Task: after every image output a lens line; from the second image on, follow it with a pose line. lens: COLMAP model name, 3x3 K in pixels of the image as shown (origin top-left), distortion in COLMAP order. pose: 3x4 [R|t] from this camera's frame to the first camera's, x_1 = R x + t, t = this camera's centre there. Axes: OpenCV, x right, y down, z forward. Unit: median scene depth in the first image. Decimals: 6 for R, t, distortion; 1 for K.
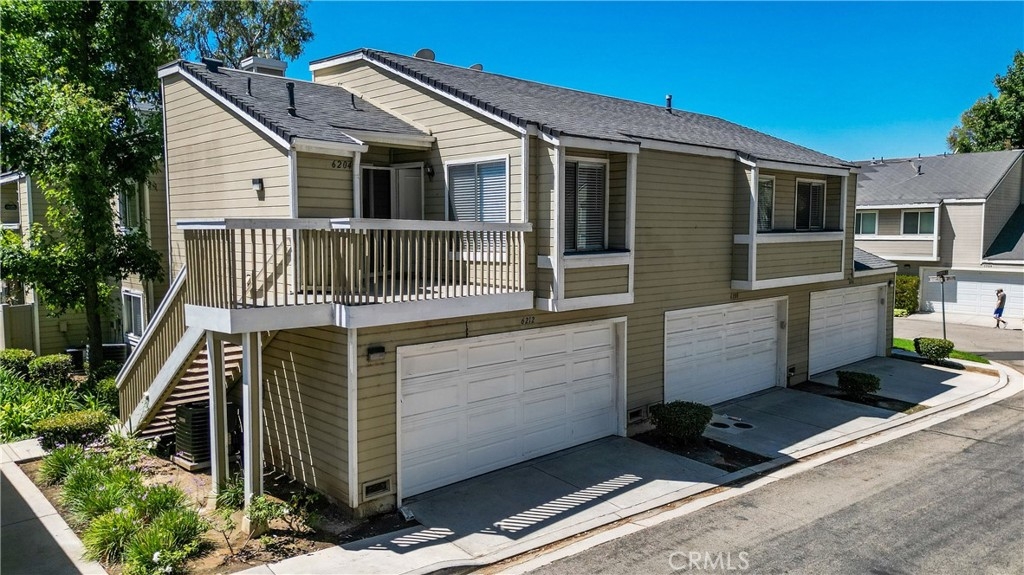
lens RADIAL K [[752.6, 0, 512.0], [0, 752.6, 287.5], [0, 0, 1]] dist [0.055505, 0.000423]
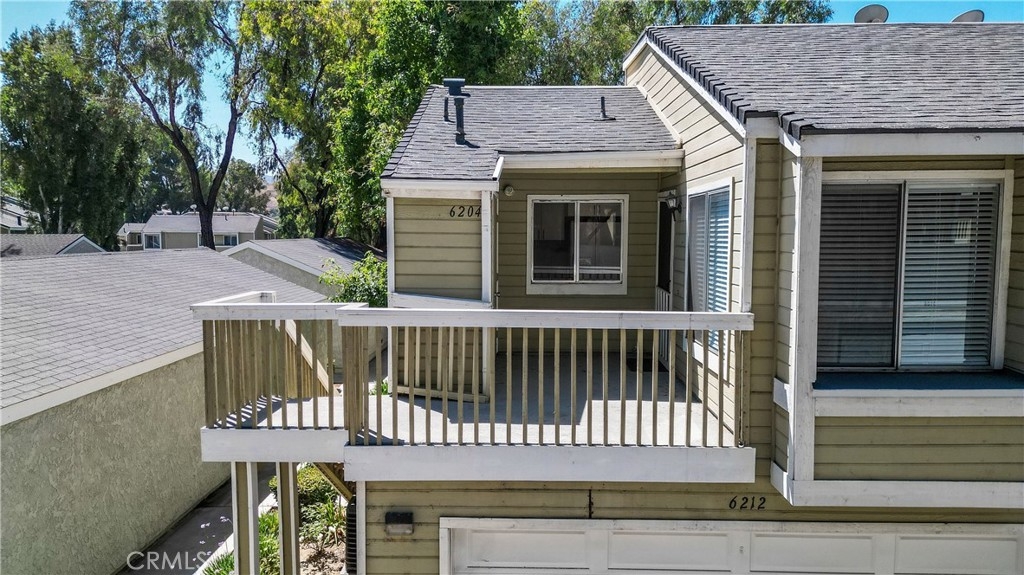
lens RADIAL K [[752.6, 0, 512.0], [0, 752.6, 287.5], [0, 0, 1]] dist [0.055505, 0.000423]
pose [[0.698052, 0.049731, -0.714318, 0.274675], [-0.051276, 0.998496, 0.019407, -0.105542], [0.714209, 0.023080, 0.699552, 0.537374]]
